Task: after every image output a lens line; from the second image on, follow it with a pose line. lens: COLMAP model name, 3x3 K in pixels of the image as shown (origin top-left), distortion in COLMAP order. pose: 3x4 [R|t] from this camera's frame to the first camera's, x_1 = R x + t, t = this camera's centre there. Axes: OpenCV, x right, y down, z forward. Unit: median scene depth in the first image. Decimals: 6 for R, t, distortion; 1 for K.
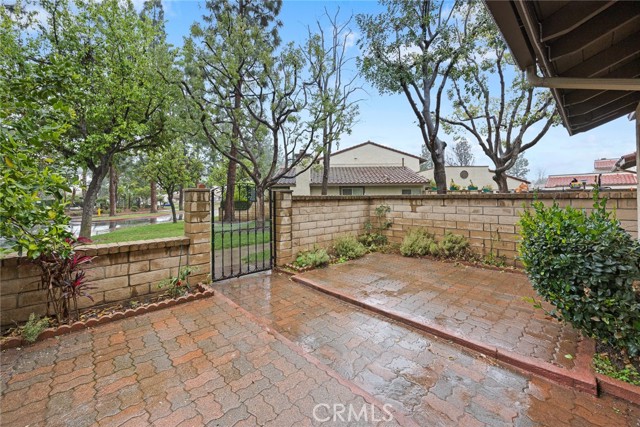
lens RADIAL K [[255.4, 0, 319.6], [0, 255.4, 196.7], [0, 0, 1]] dist [-0.000618, -0.000044]
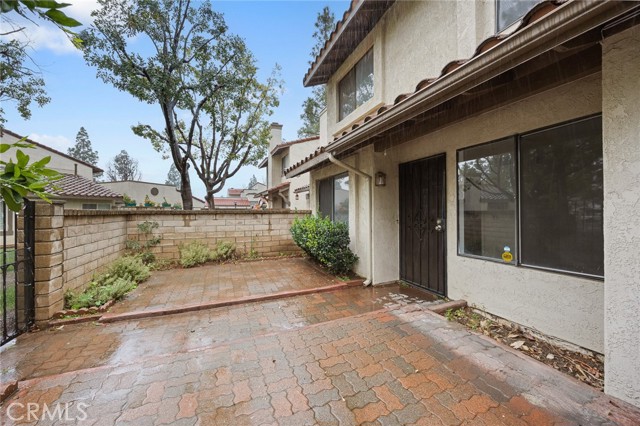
lens RADIAL K [[243.4, 0, 320.0], [0, 243.4, 213.0], [0, 0, 1]] dist [-0.000145, -0.000007]
pose [[0.346104, 0.001695, 0.938195, -0.400770], [-0.000159, 0.999998, -0.001749, 0.005457], [-0.938196, 0.000456, 0.346104, 0.119441]]
